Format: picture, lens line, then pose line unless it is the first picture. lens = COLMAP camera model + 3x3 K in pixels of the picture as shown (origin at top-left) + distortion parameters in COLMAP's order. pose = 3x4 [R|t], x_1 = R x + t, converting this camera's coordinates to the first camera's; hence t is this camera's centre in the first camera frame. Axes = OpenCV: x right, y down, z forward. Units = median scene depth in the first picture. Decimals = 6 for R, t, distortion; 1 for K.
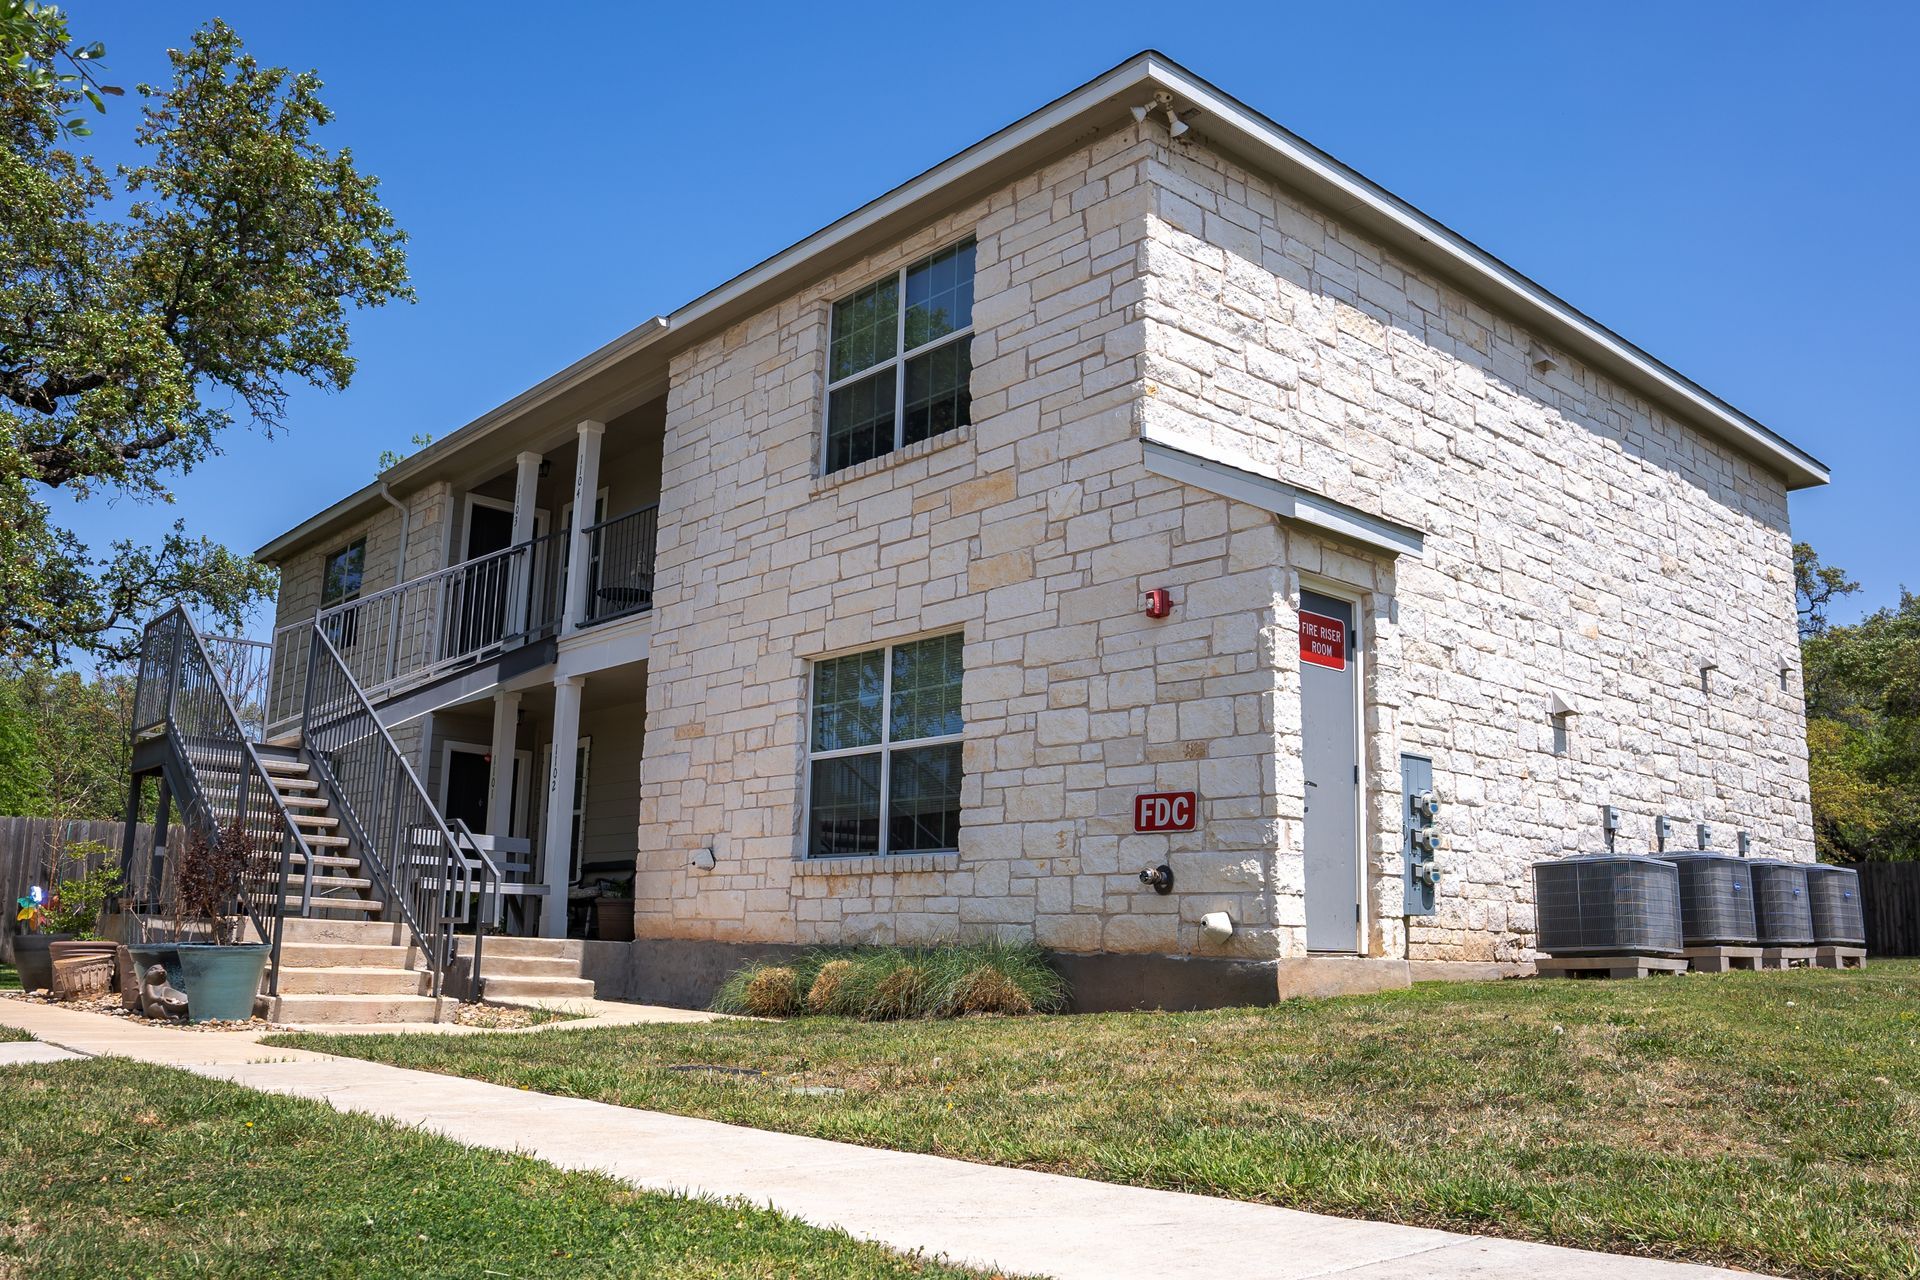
lens RADIAL K [[1453.6, 0, 960.0], [0, 1453.6, 640.0], [0, 0, 1]] dist [-0.050126, 0.002626]
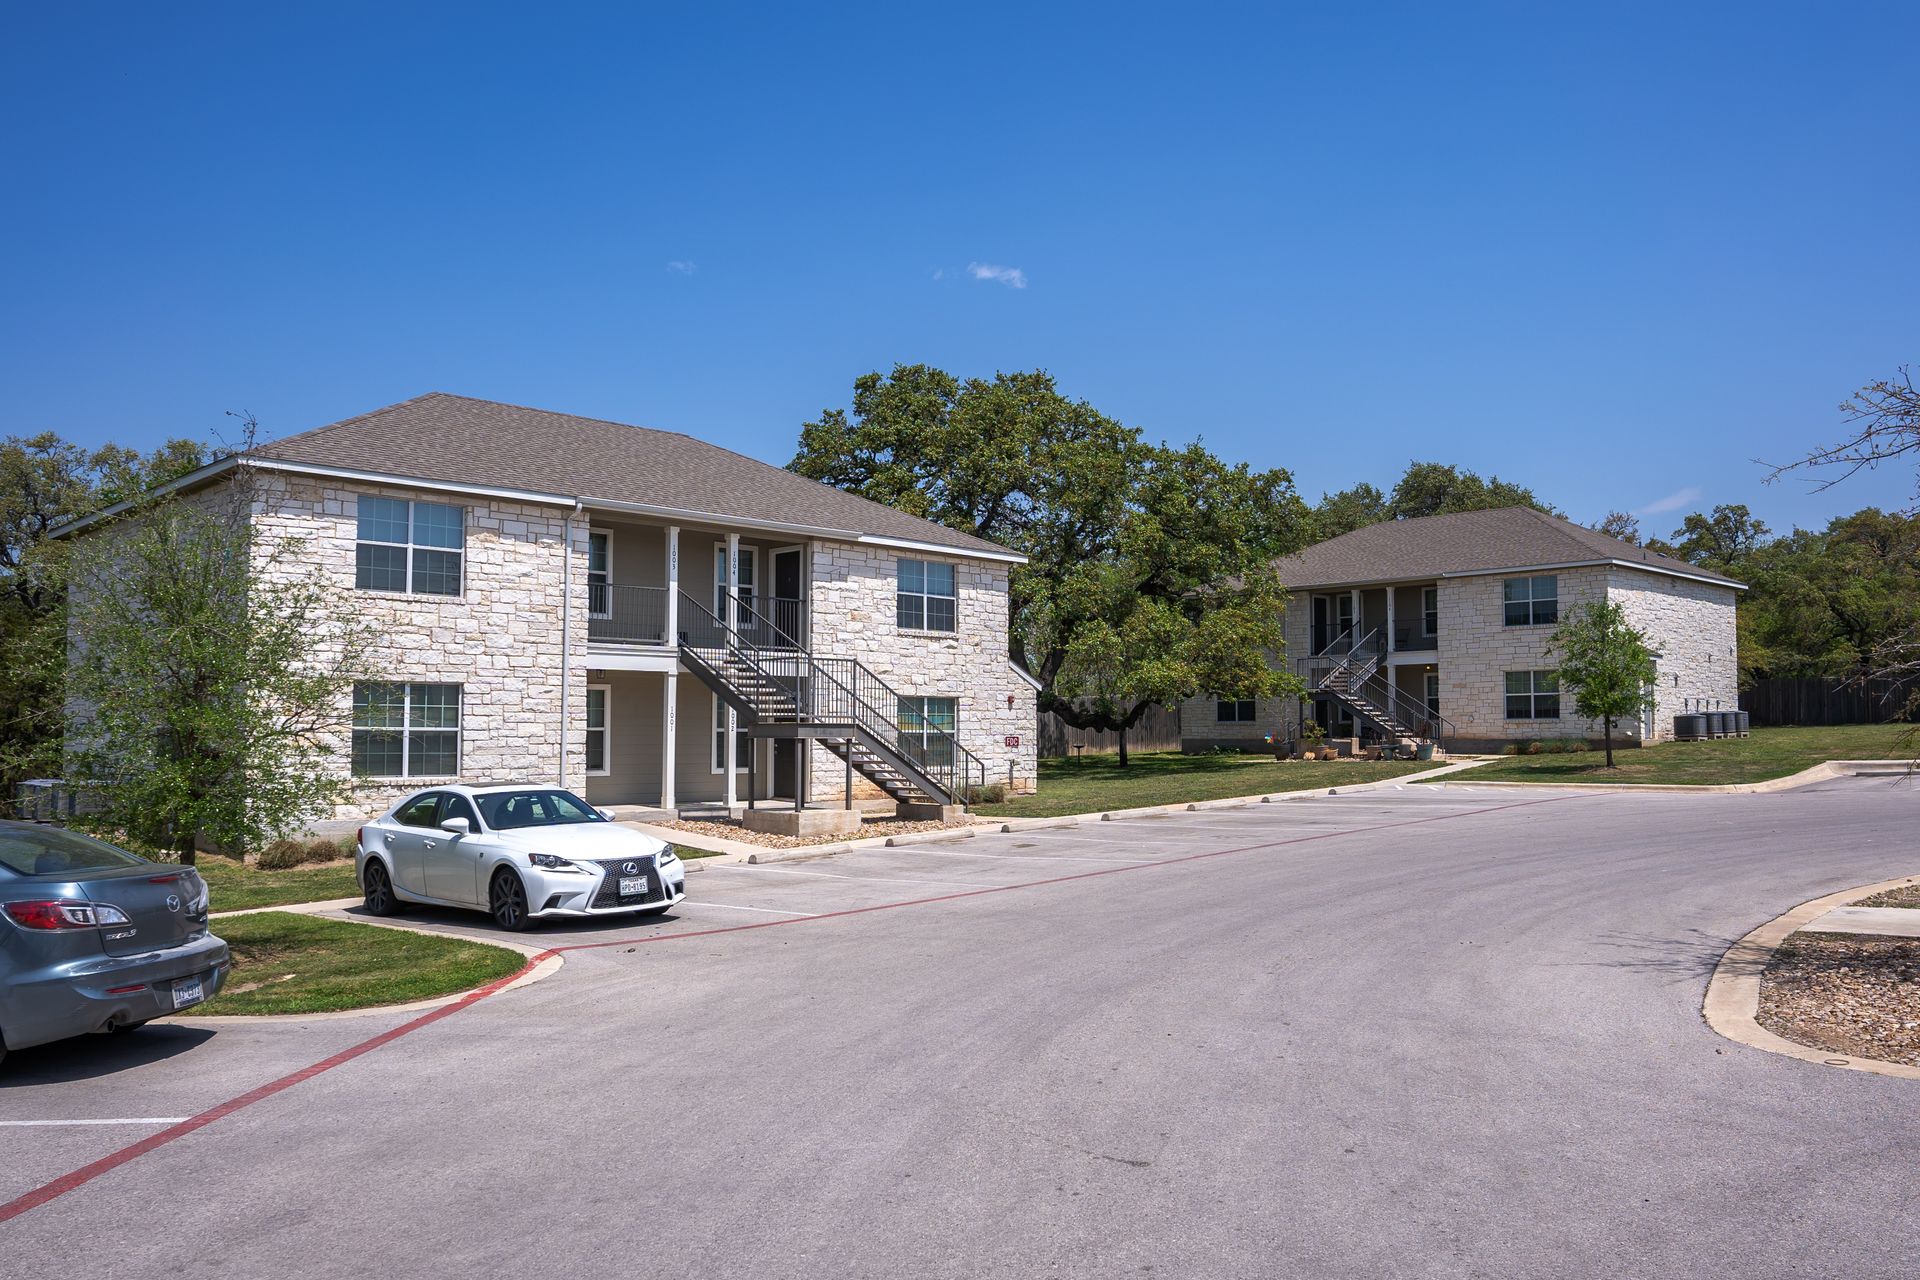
lens RADIAL K [[1453.6, 0, 960.0], [0, 1453.6, 640.0], [0, 0, 1]] dist [-0.050126, 0.002626]
pose [[0.999058, -0.027994, 0.033169, -1.804371], [0.022365, 0.986970, 0.159345, -0.772721], [-0.037197, -0.158453, 0.986666, -3.019338]]
